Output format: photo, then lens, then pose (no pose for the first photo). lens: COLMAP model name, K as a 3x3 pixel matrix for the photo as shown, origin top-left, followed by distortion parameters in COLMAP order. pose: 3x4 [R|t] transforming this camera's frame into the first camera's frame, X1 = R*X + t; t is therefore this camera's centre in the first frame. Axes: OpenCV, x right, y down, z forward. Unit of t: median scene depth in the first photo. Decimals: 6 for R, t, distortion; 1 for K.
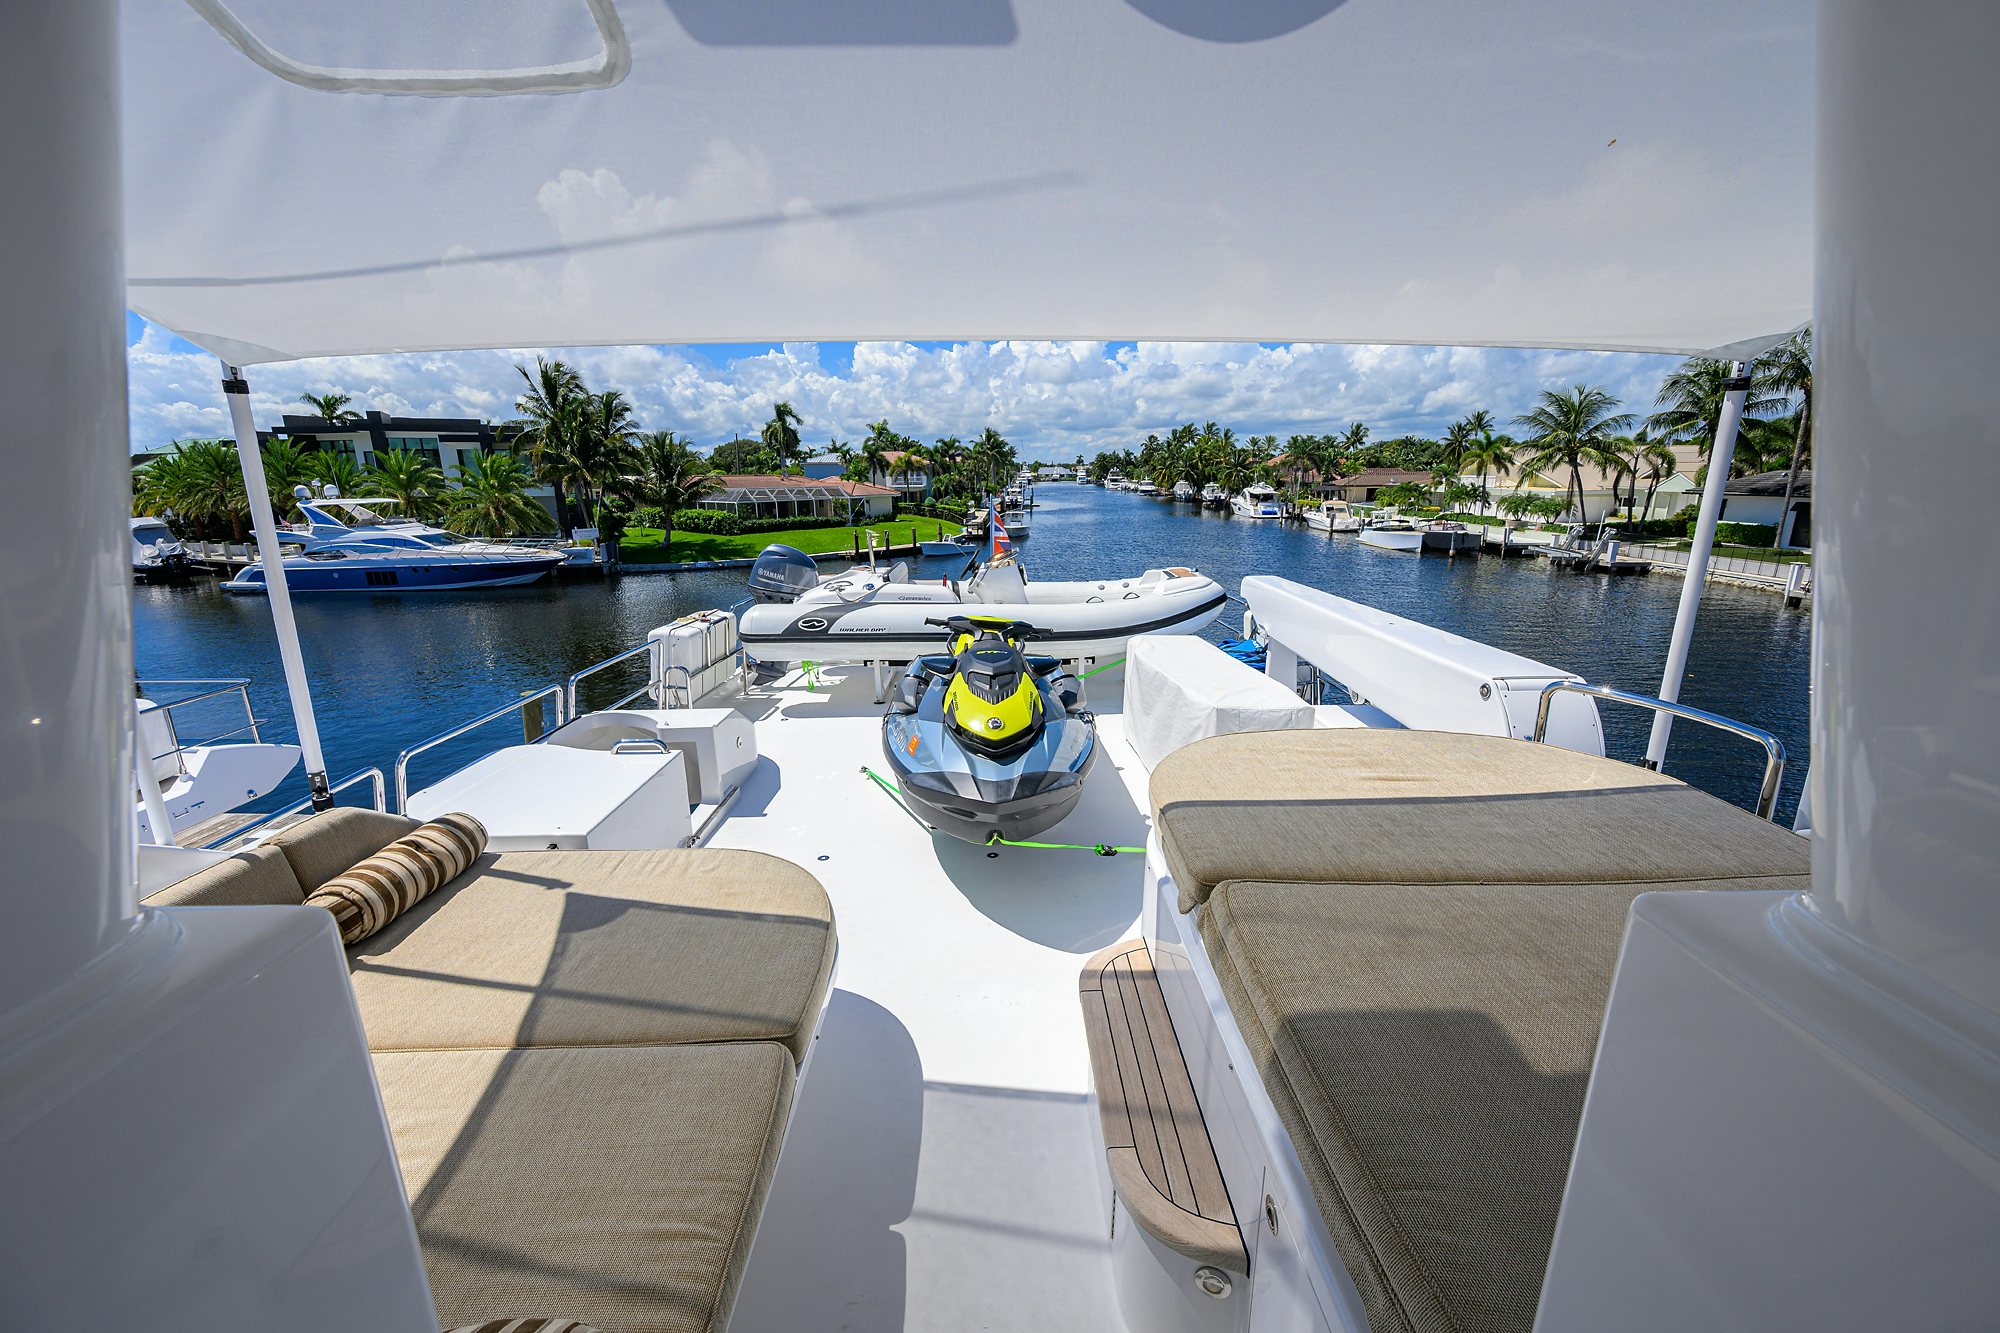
lens RADIAL K [[793.1, 0, 1003.0], [0, 793.1, 674.9], [0, 0, 1]] dist [-0.000308, -0.000218]
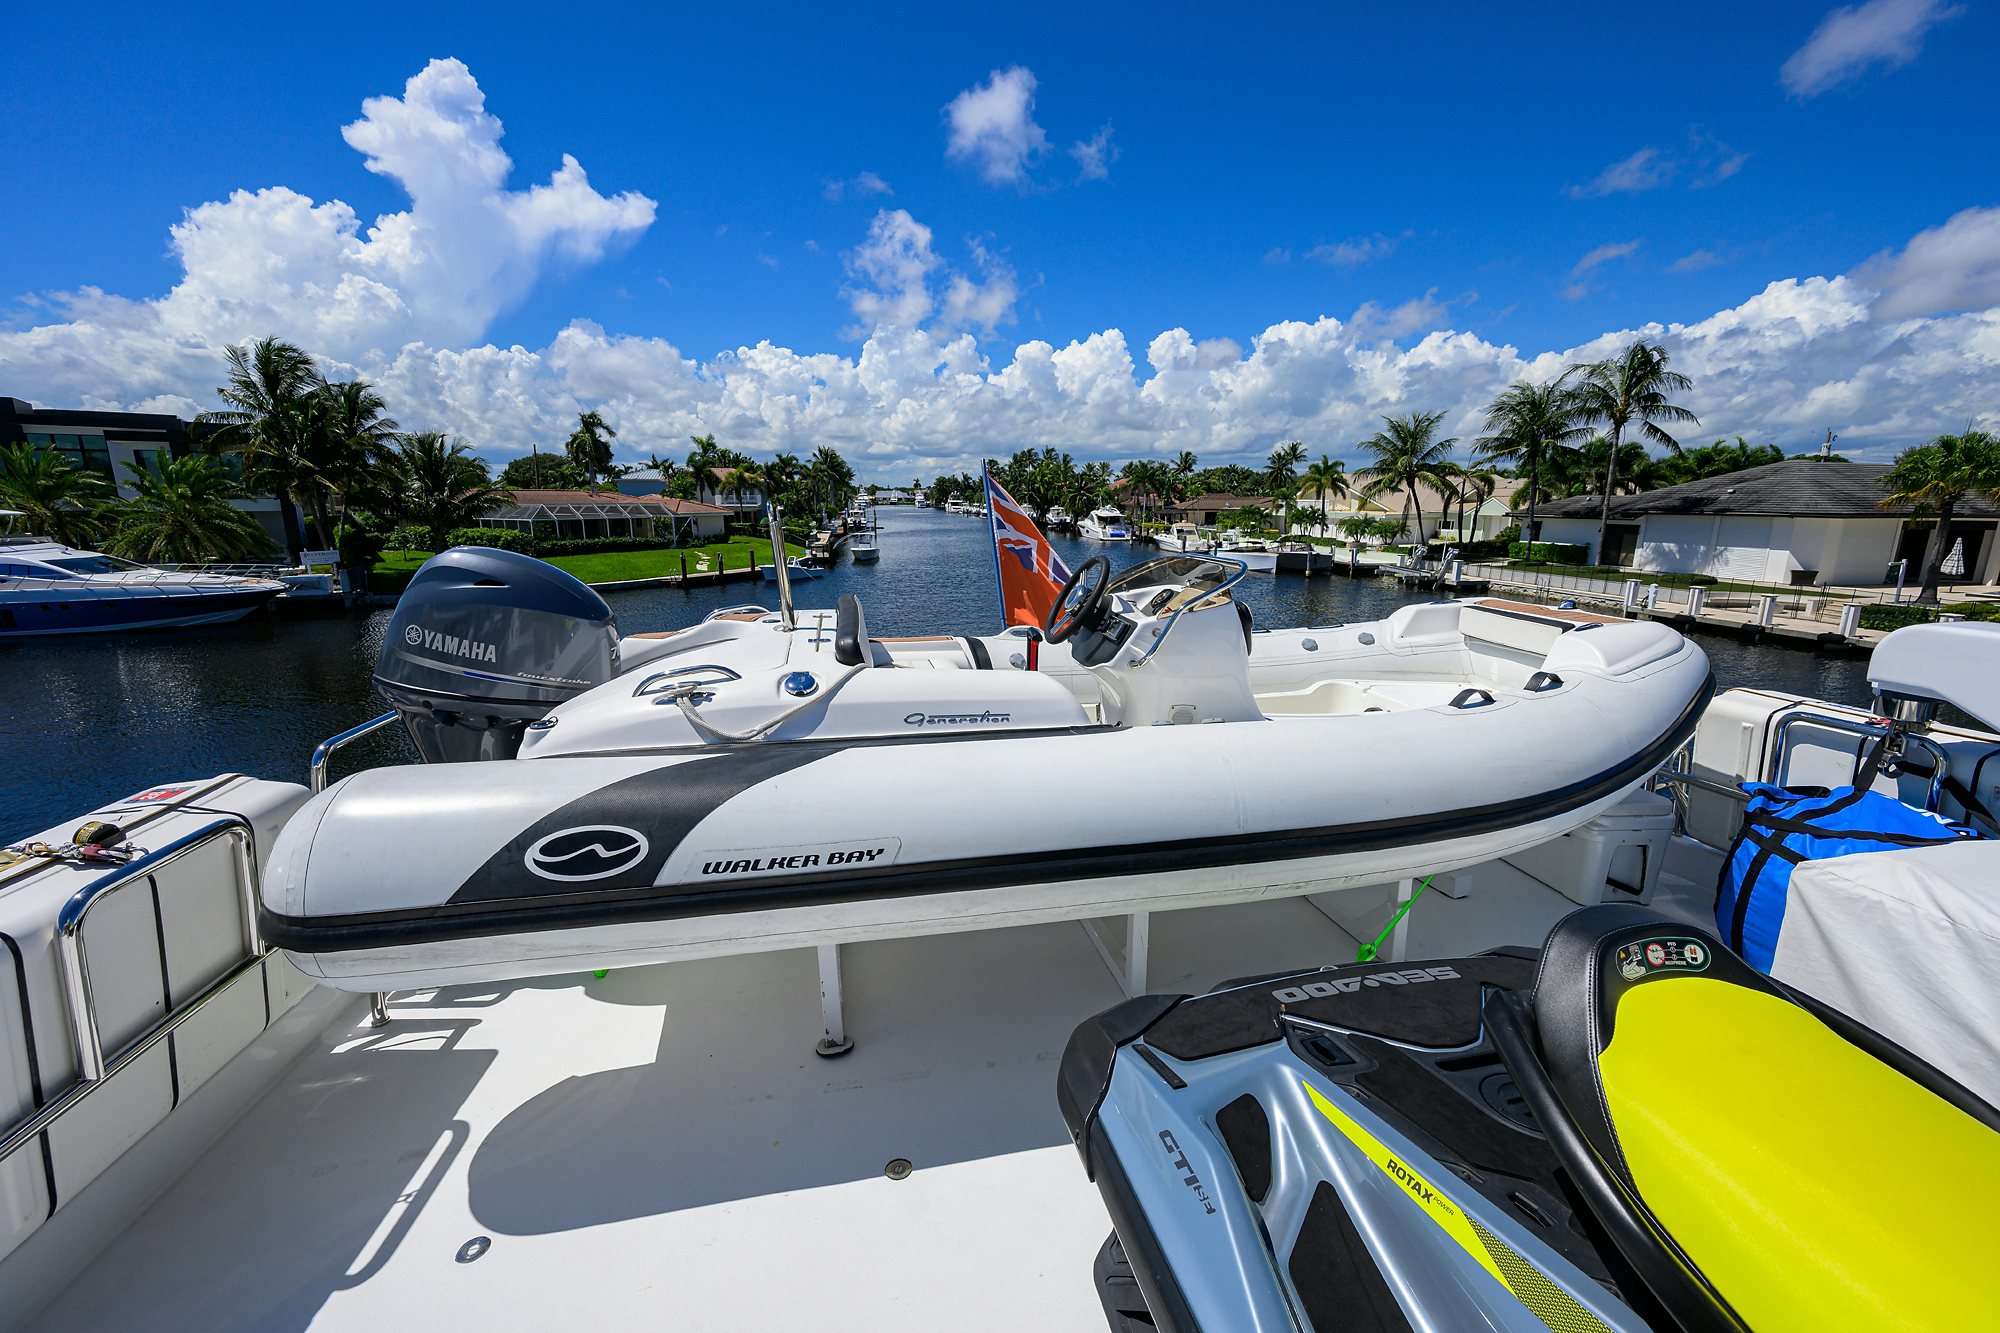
lens RADIAL K [[793.1, 0, 1003.0], [0, 793.1, 674.9], [0, 0, 1]] dist [-0.000308, -0.000218]
pose [[0.979622, -0.032714, 0.198166, -0.017446], [0.038593, 0.998920, -0.025876, -0.011889], [-0.197105, 0.032996, 0.979827, 0.079634]]
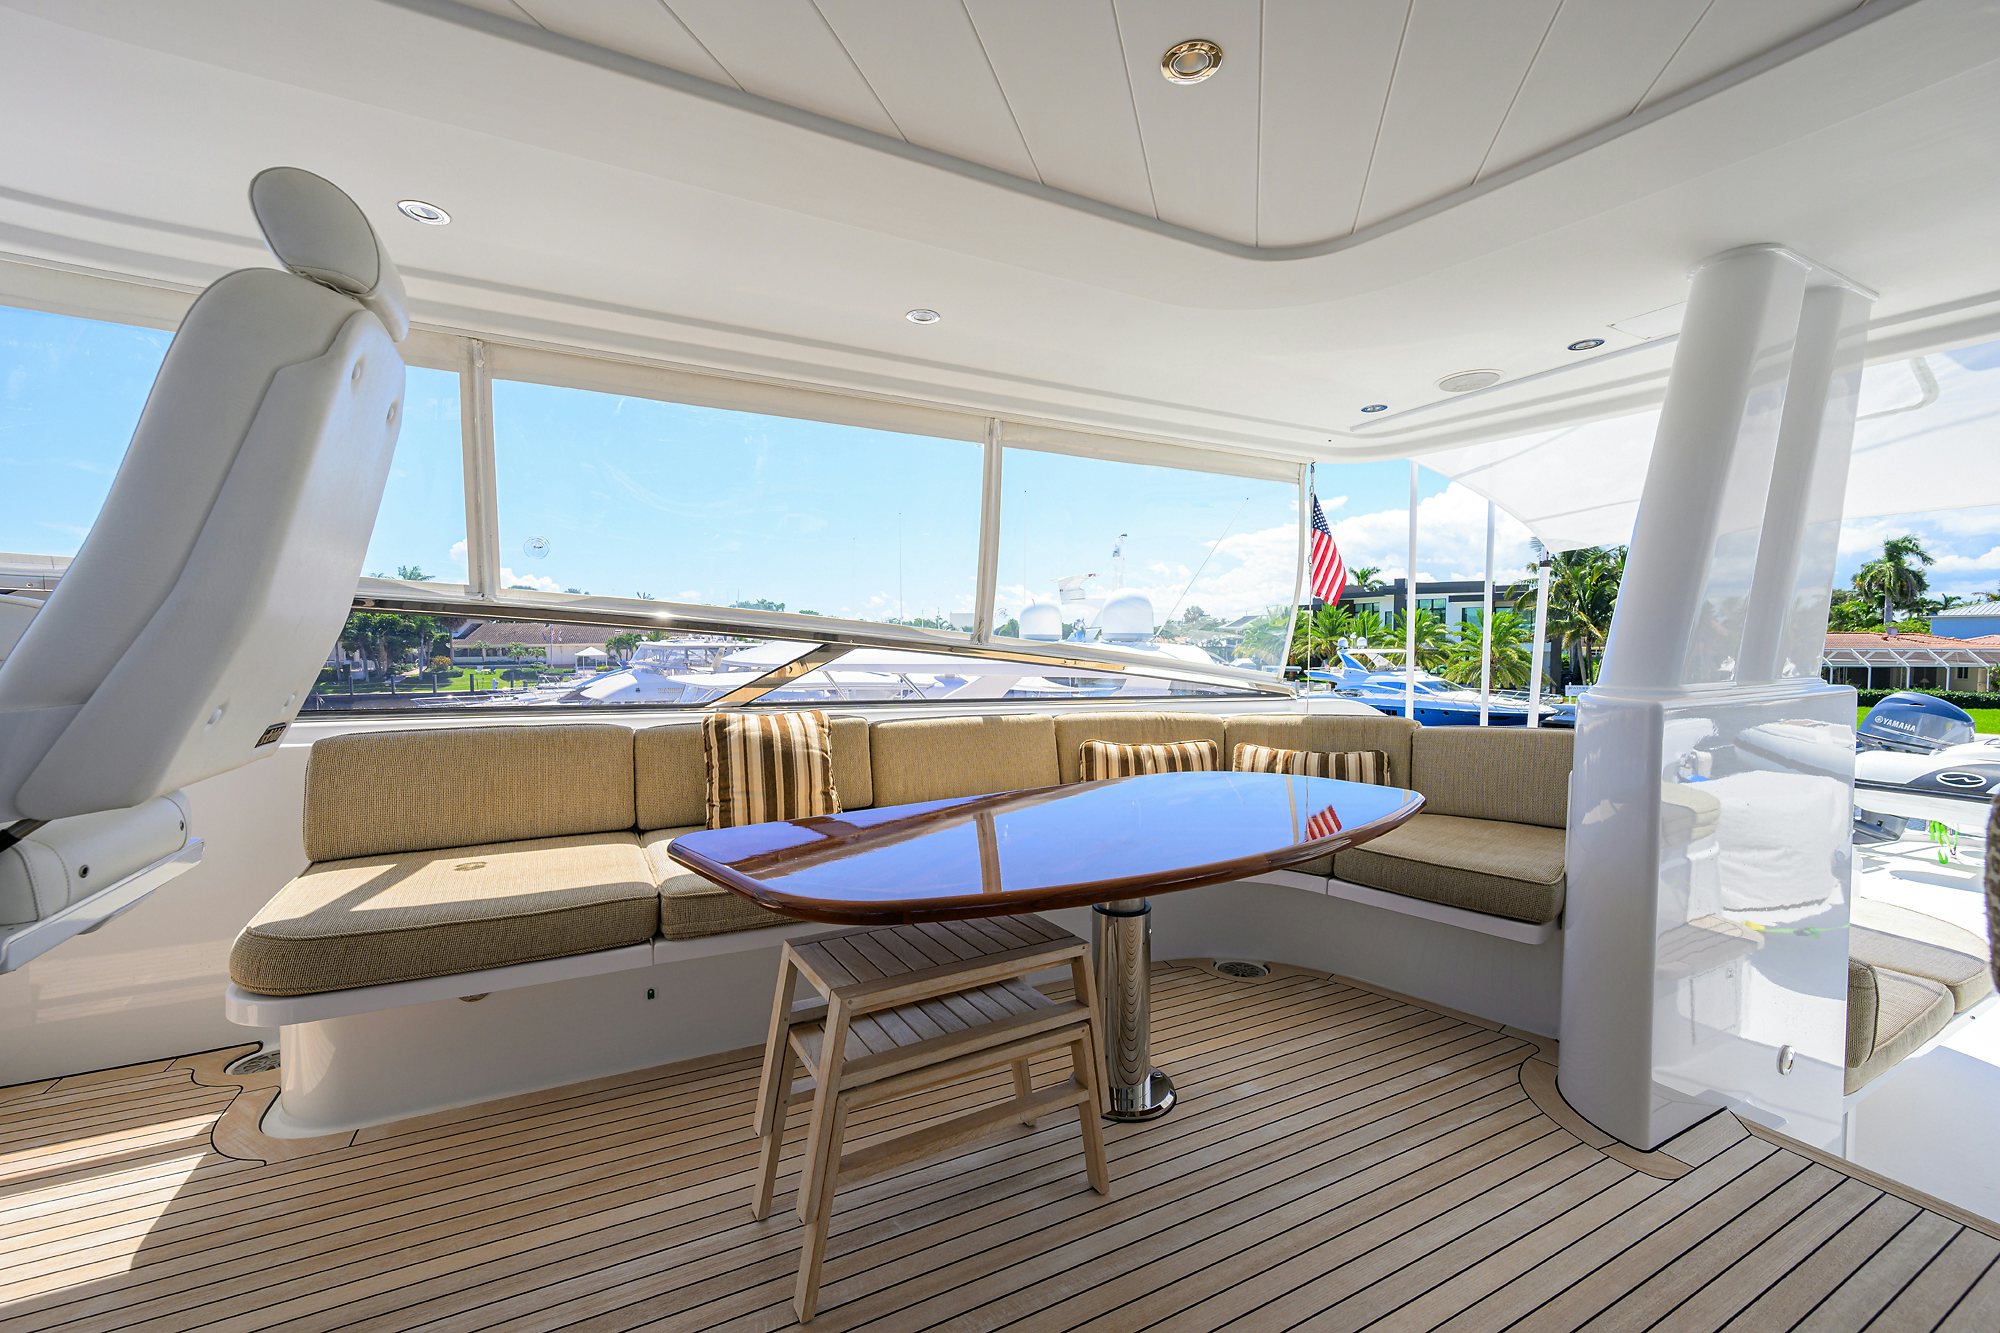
lens RADIAL K [[802.4, 0, 1000.0], [0, 802.4, 666.5], [0, 0, 1]] dist [0.001393, 0.000308]
pose [[0.458885, 0.042007, -0.887502, 0.006053], [-0.221657, 0.972711, -0.068568, 0.011982], [0.860403, 0.228186, 0.455674, -0.037363]]
